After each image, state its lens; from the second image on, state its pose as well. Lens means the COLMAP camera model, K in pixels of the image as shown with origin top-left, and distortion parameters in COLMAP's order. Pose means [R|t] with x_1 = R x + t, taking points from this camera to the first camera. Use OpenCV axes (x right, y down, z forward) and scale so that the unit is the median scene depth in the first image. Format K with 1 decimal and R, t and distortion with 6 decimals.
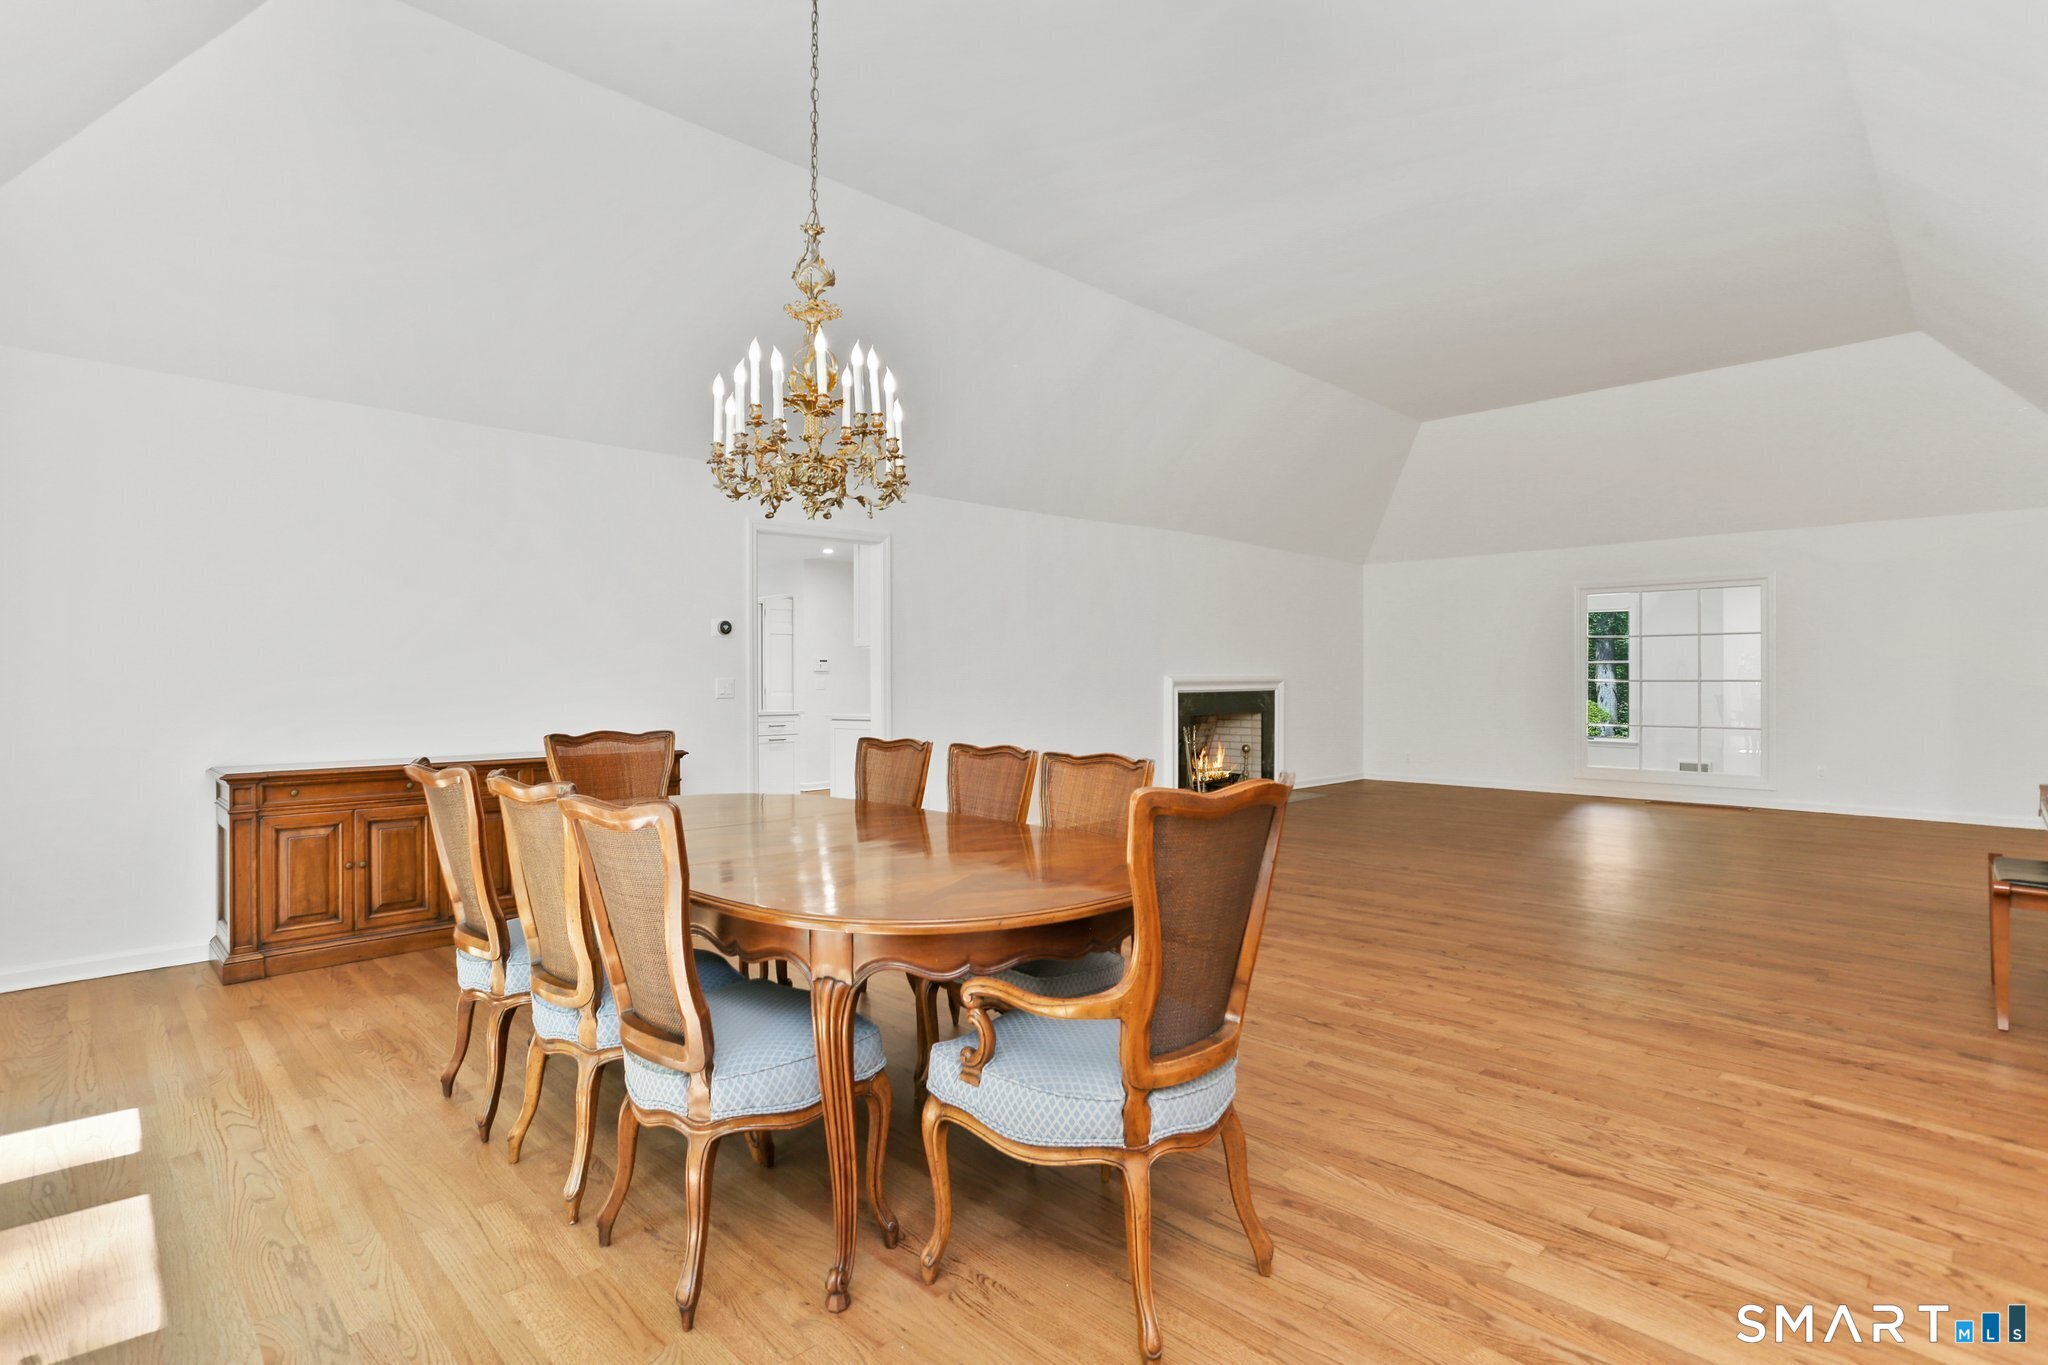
lens RADIAL K [[998.2, 0, 1024.0], [0, 998.2, 682.5], [0, 0, 1]] dist [-0.041117, 0.027119]
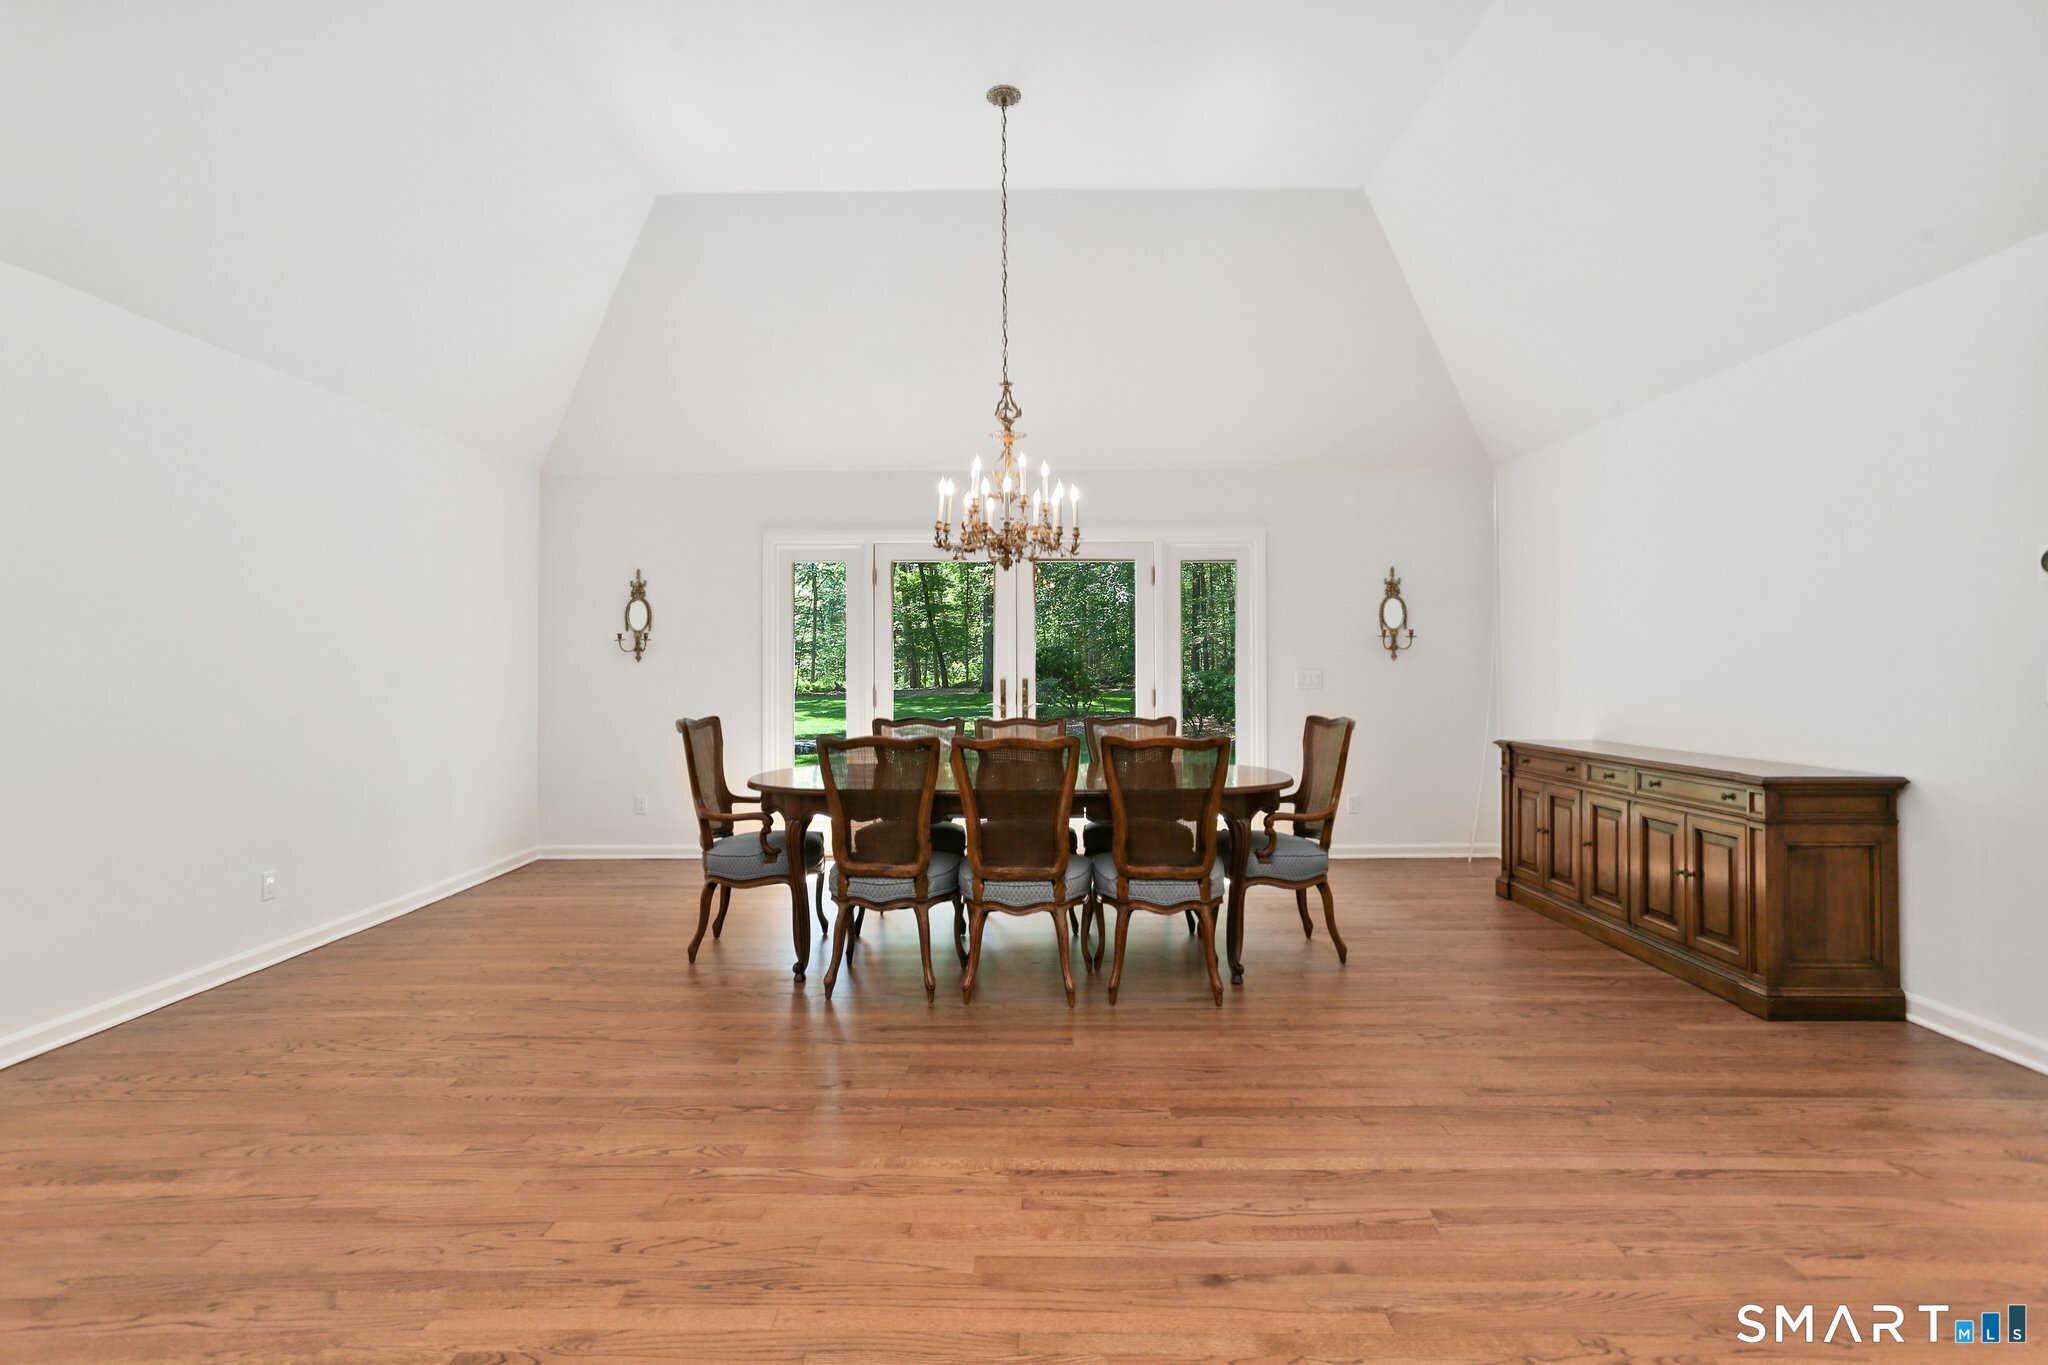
lens RADIAL K [[994.3, 0, 1024.7], [0, 994.3, 672.5], [0, 0, 1]] dist [-0.050319, 0.032758]
pose [[-0.708231, 0.005306, -0.705961, 0.510267], [0.006913, 0.999976, 0.000580, -0.004756], [0.705947, -0.004469, -0.708251, 1.249061]]
